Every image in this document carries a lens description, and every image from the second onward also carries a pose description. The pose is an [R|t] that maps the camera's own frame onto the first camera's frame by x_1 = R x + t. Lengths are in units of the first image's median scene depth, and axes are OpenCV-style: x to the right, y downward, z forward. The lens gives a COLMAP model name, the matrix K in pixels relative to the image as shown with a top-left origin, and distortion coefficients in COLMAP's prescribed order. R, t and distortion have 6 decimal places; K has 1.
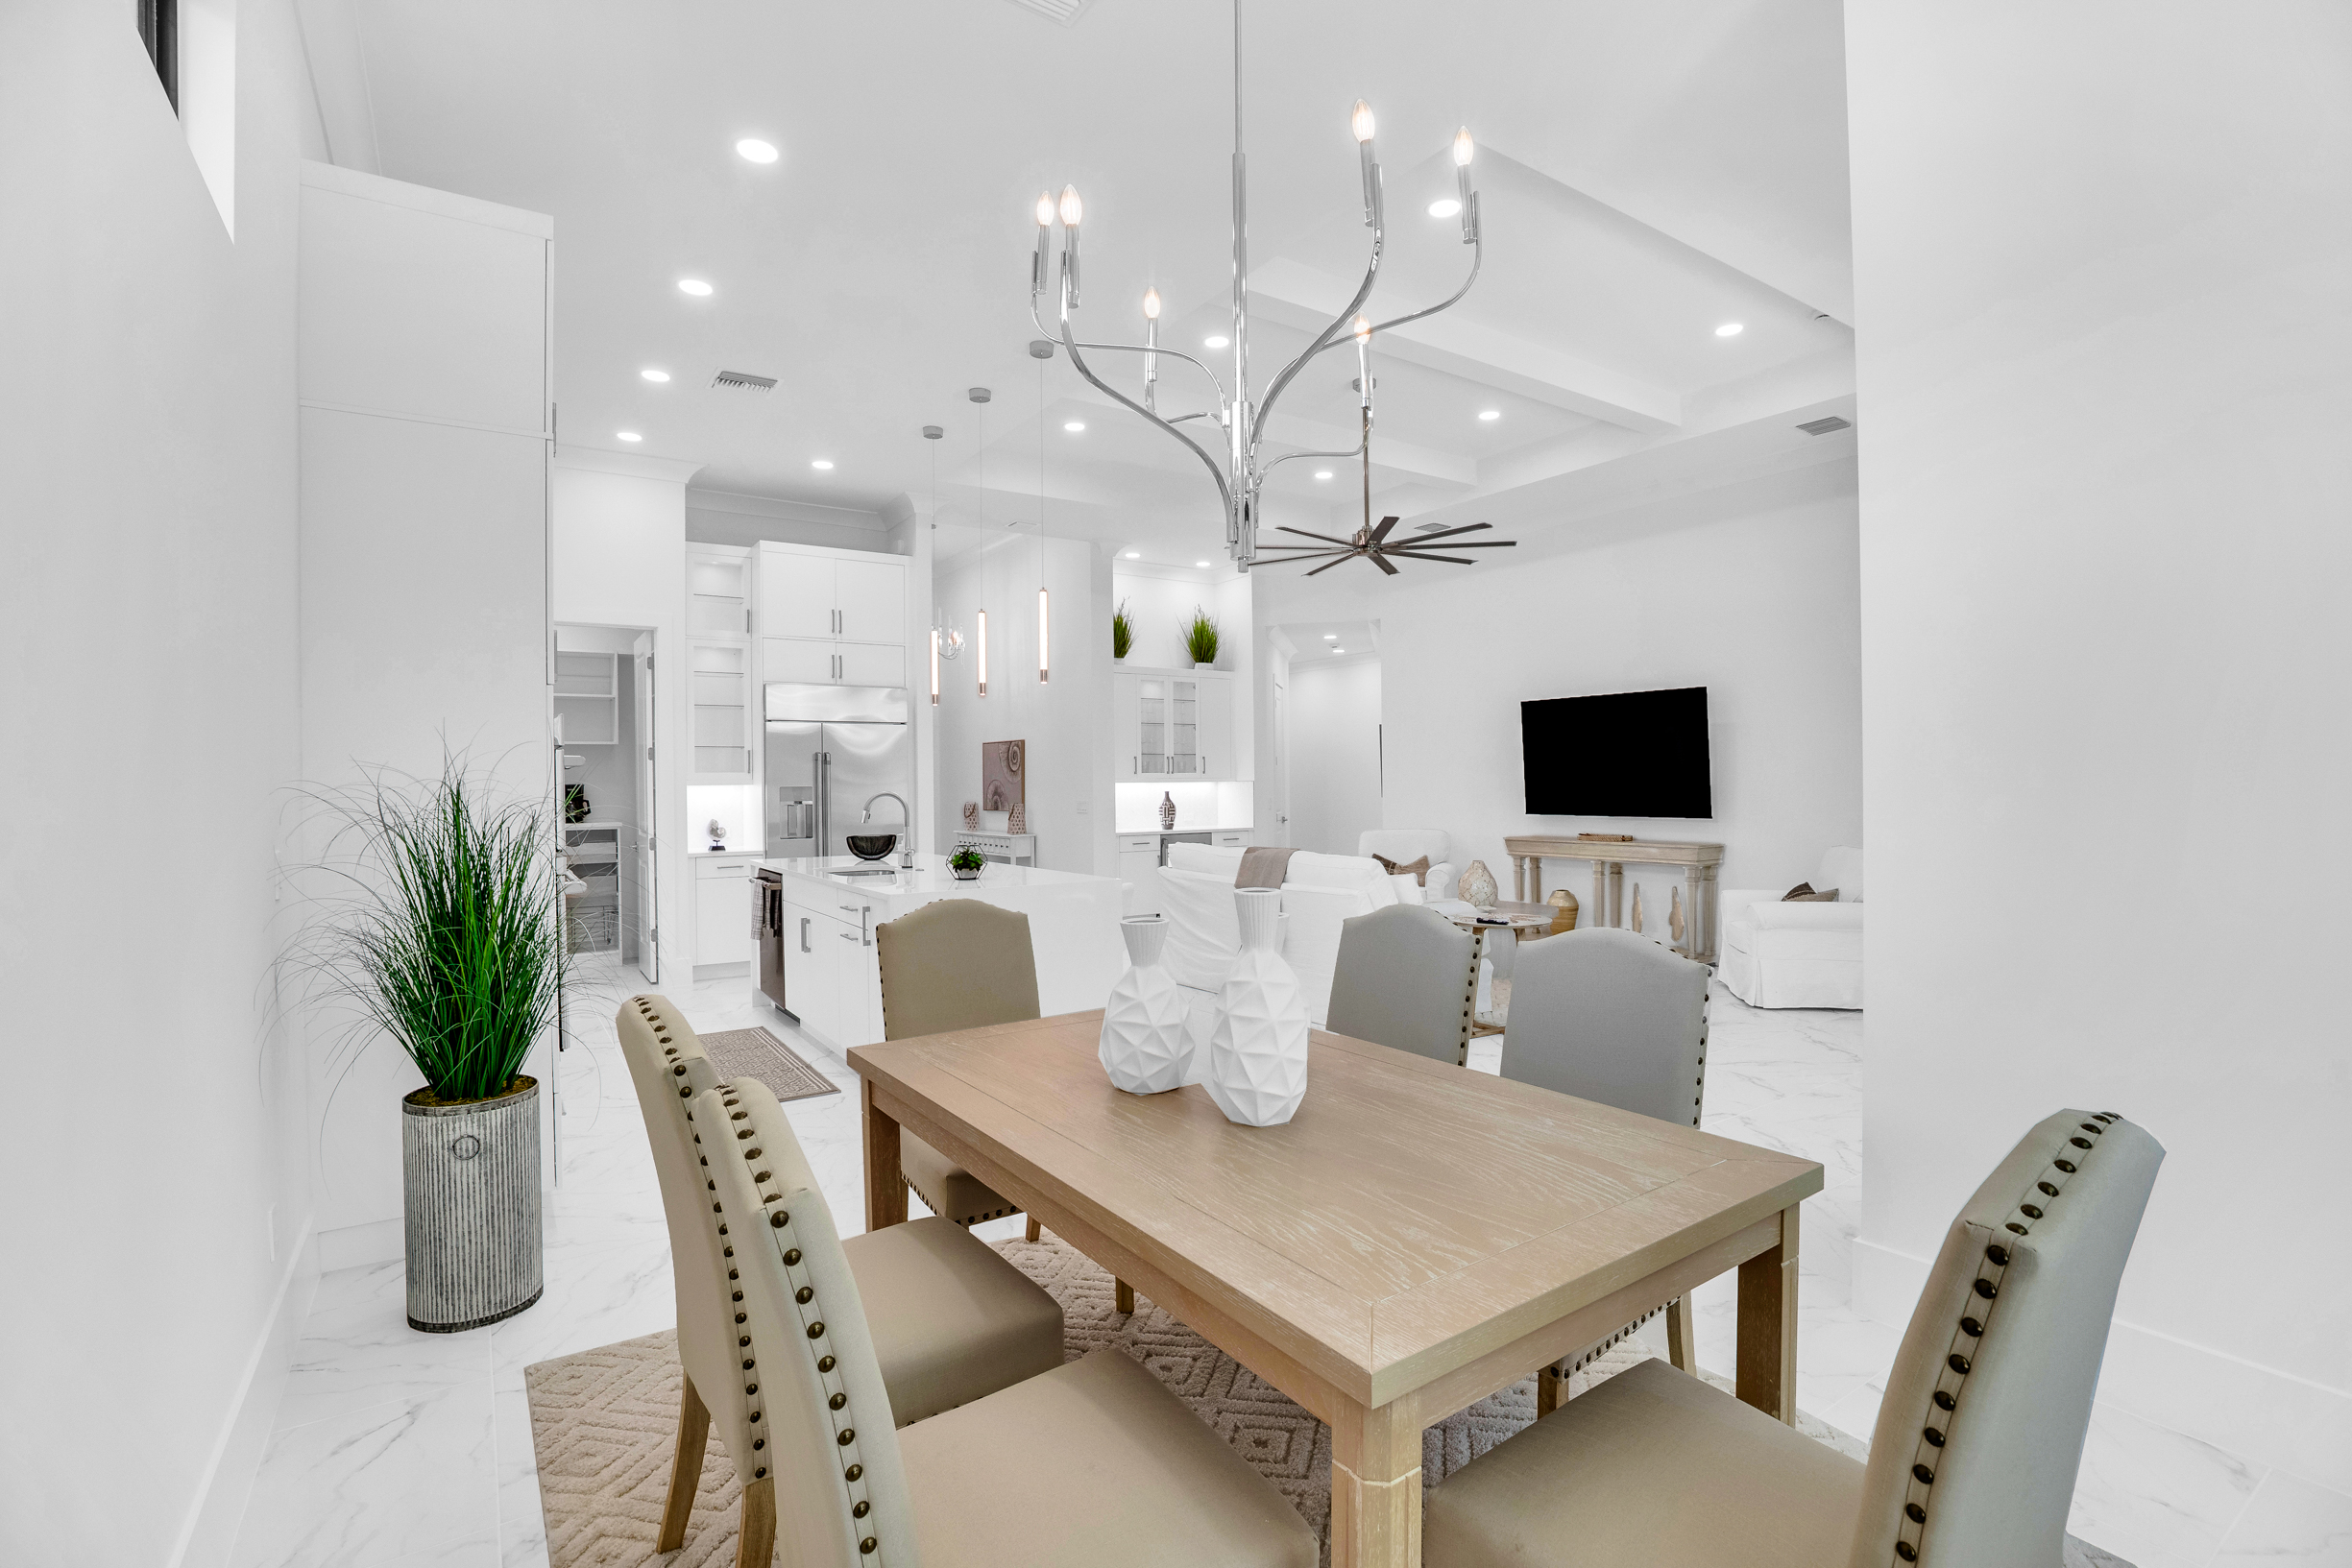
lens RADIAL K [[1078.5, 0, 1185.3], [0, 1078.5, 779.7], [0, 0, 1]] dist [-0.046348, 0.014142]
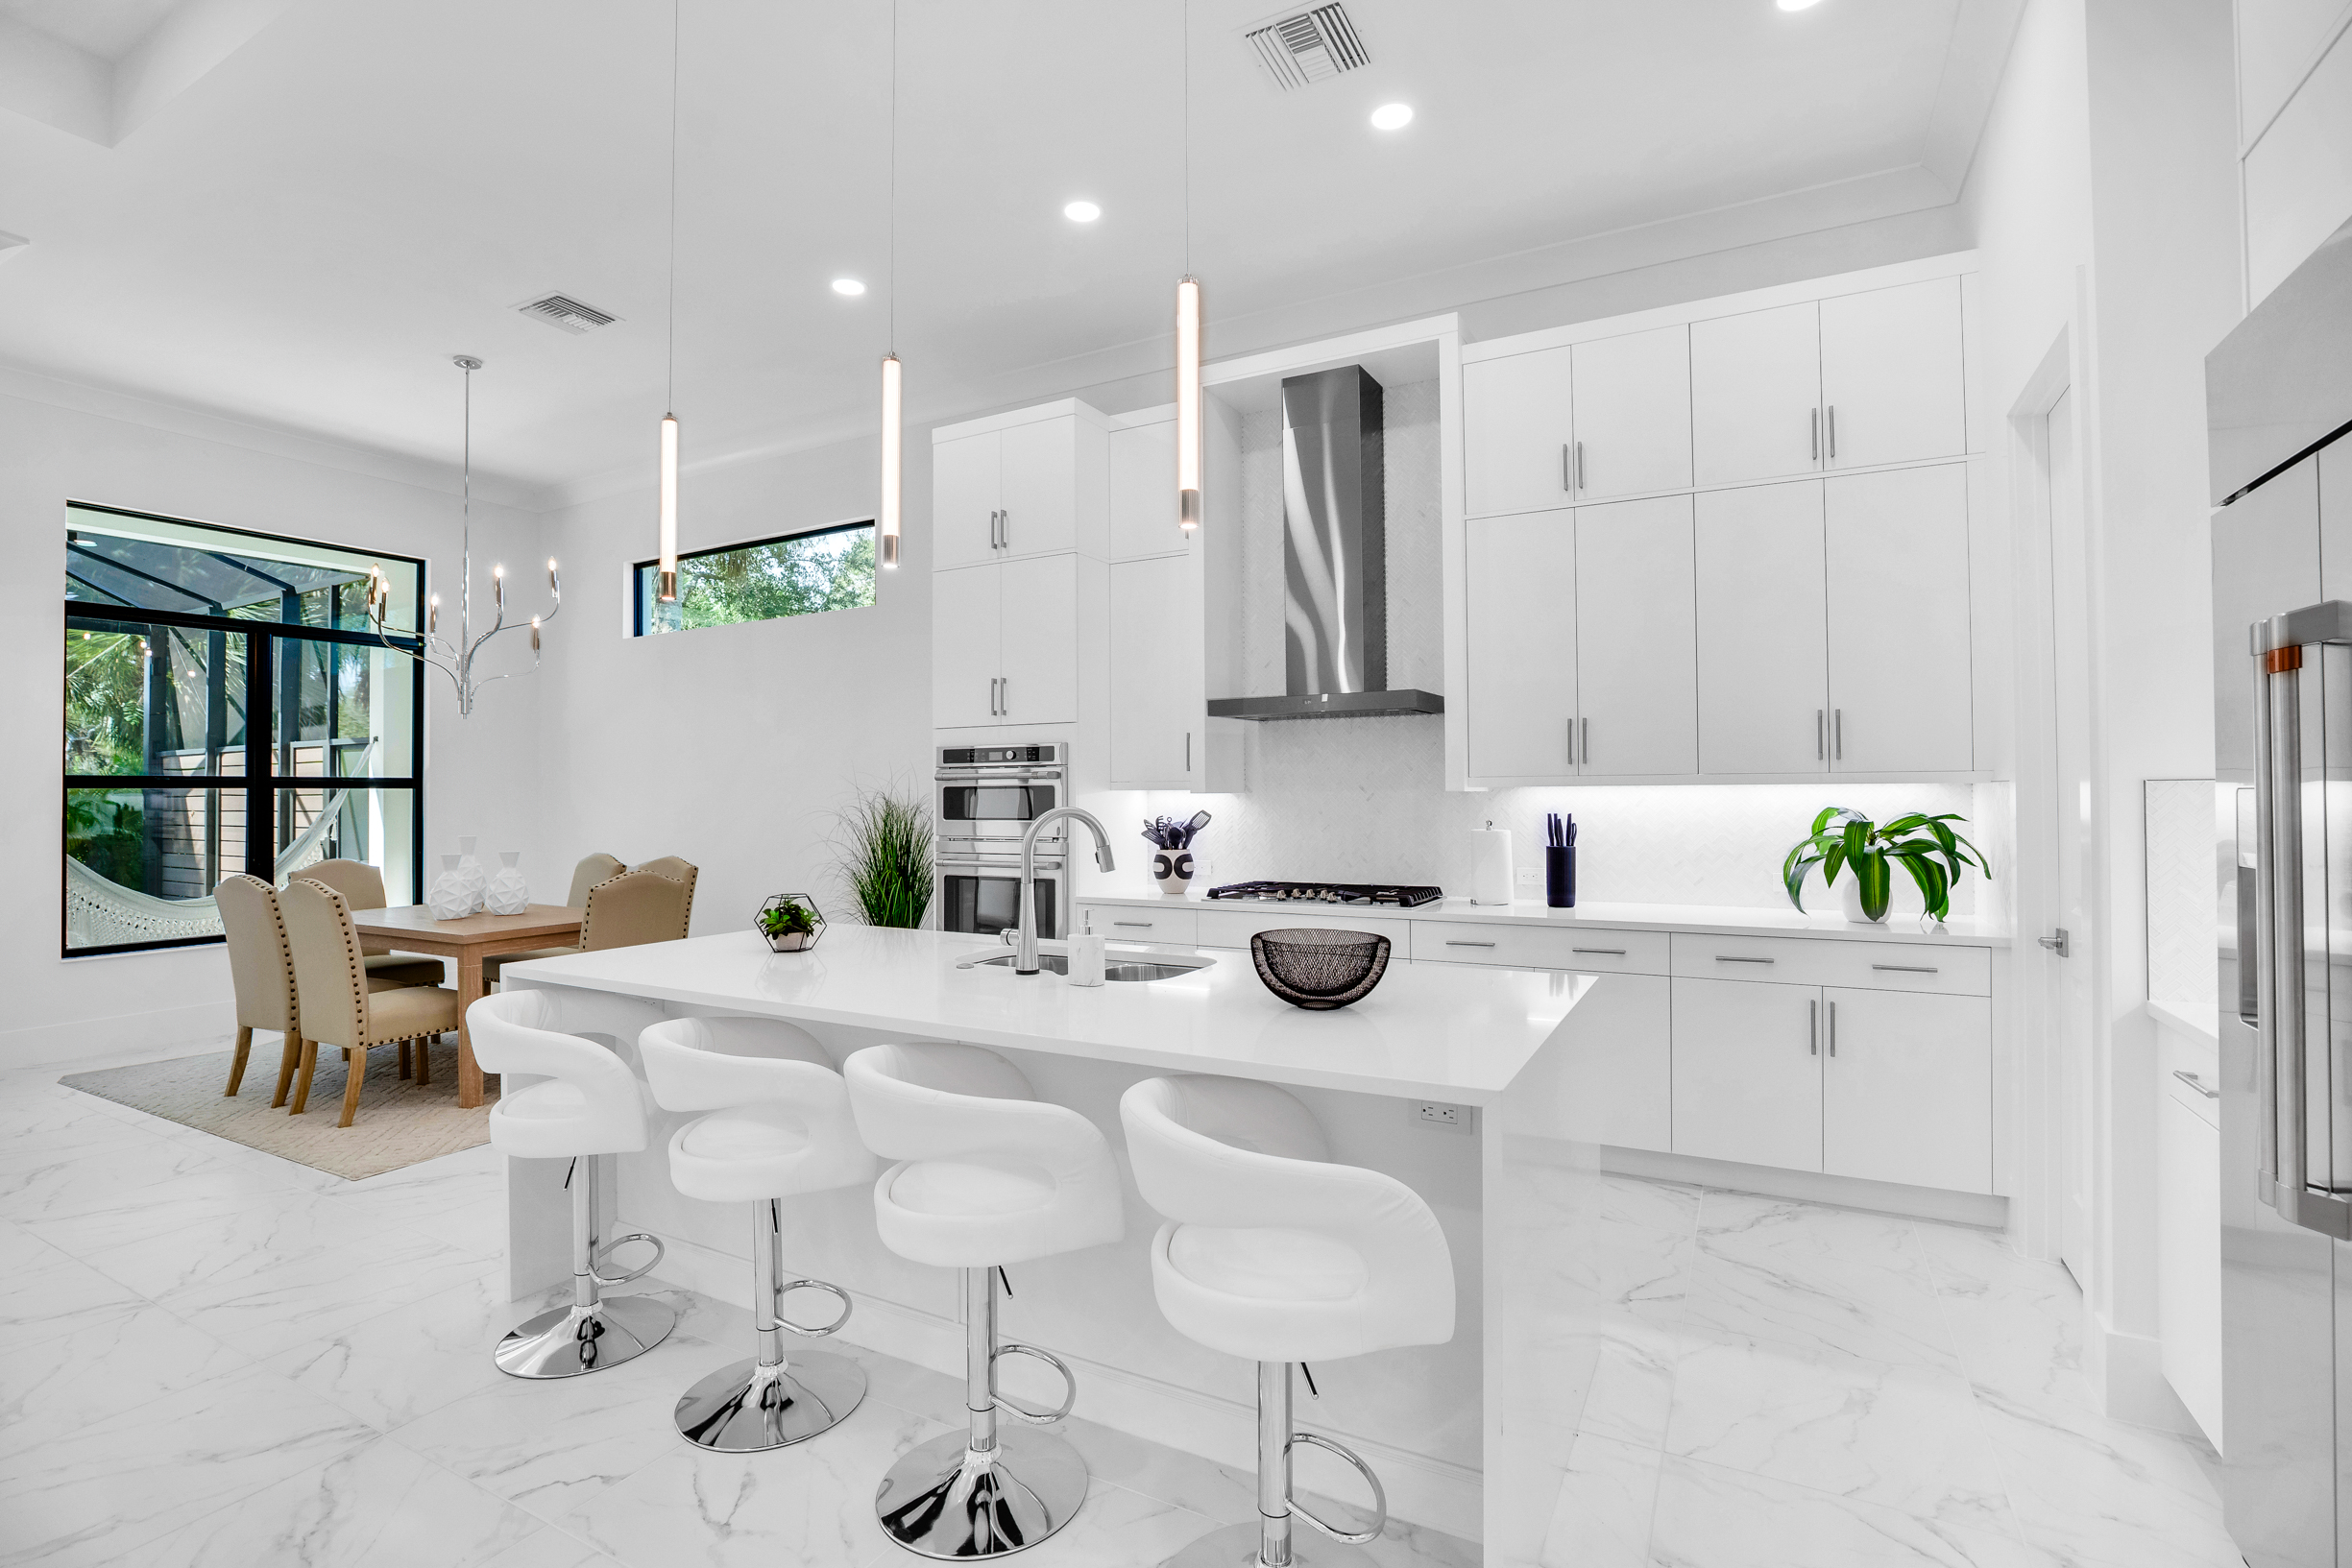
lens RADIAL K [[1078.5, 0, 1185.3], [0, 1078.5, 779.7], [0, 0, 1]] dist [-0.046348, 0.014142]
pose [[-0.880900, 0.011325, -0.473167, -0.054803], [0.017749, 0.999801, -0.009115, 0.001719], [0.472969, -0.016428, -0.880926, 0.791862]]
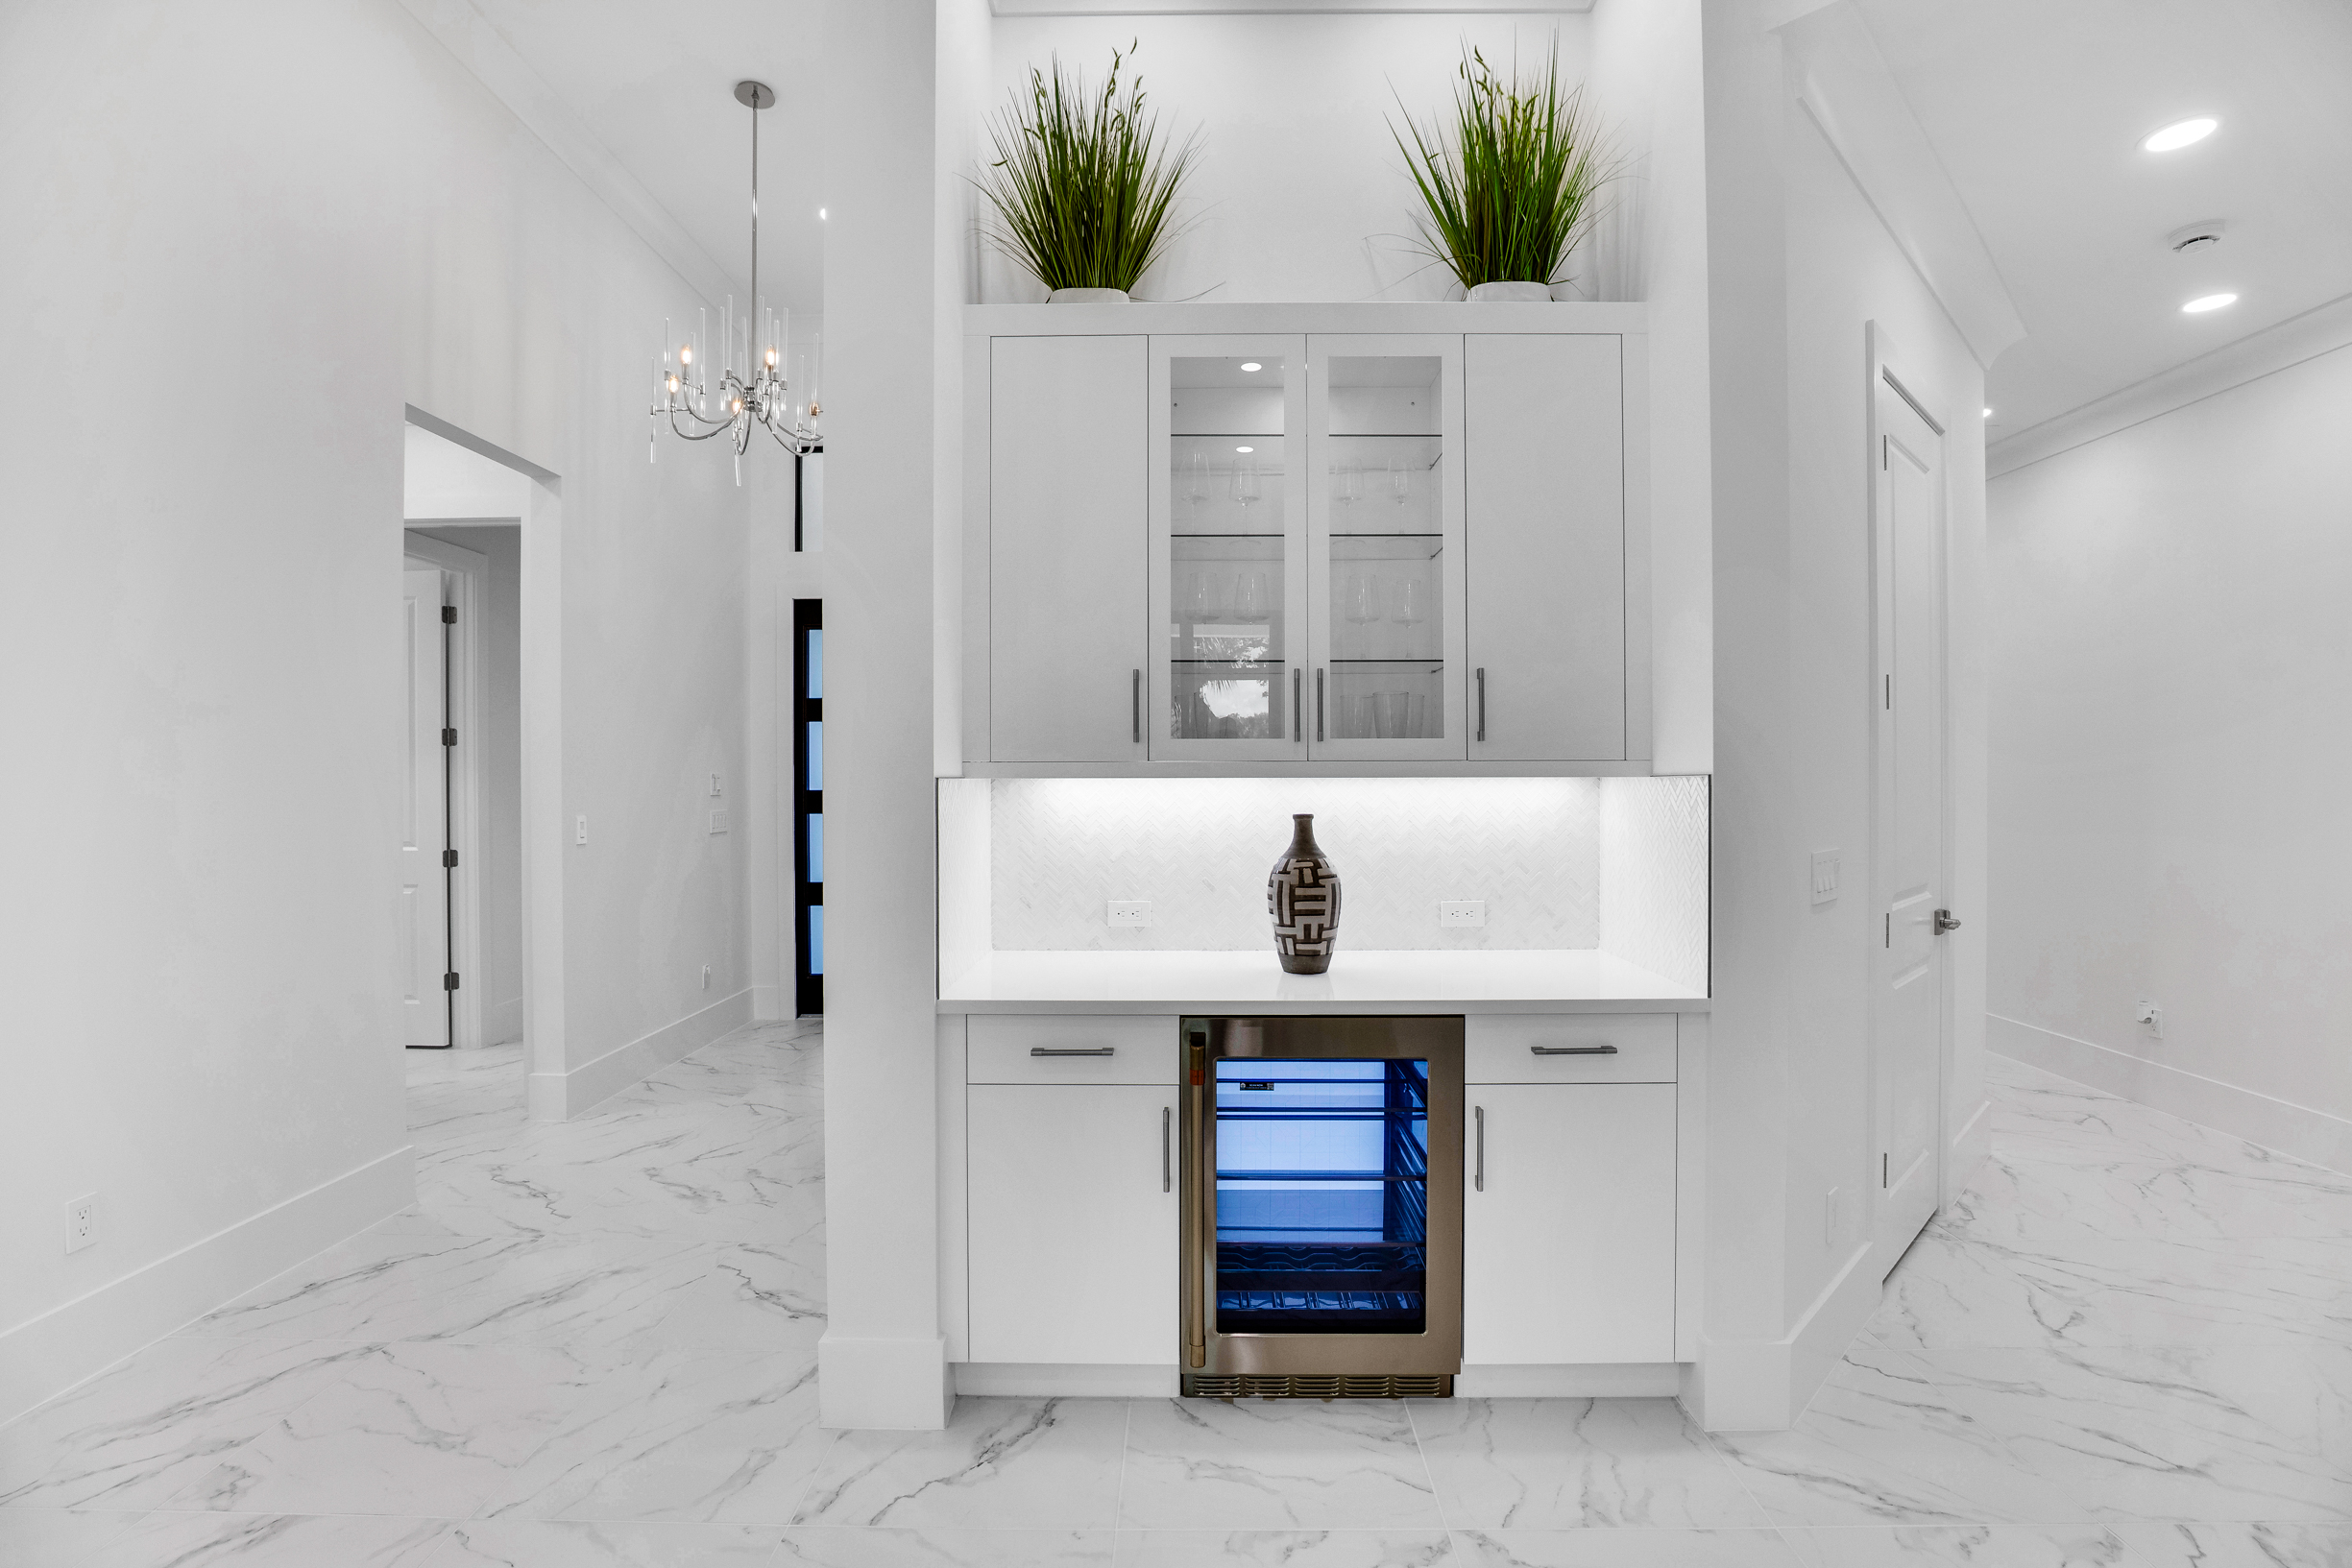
lens RADIAL K [[1078.5, 0, 1185.3], [0, 1078.5, 779.7], [0, 0, 1]] dist [-0.046348, 0.014142]
pose [[0.827442, 0.011686, -0.561430, 0.097567], [-0.007941, 0.999927, 0.009109, 0.001071], [0.561495, -0.003079, 0.827474, 0.798083]]
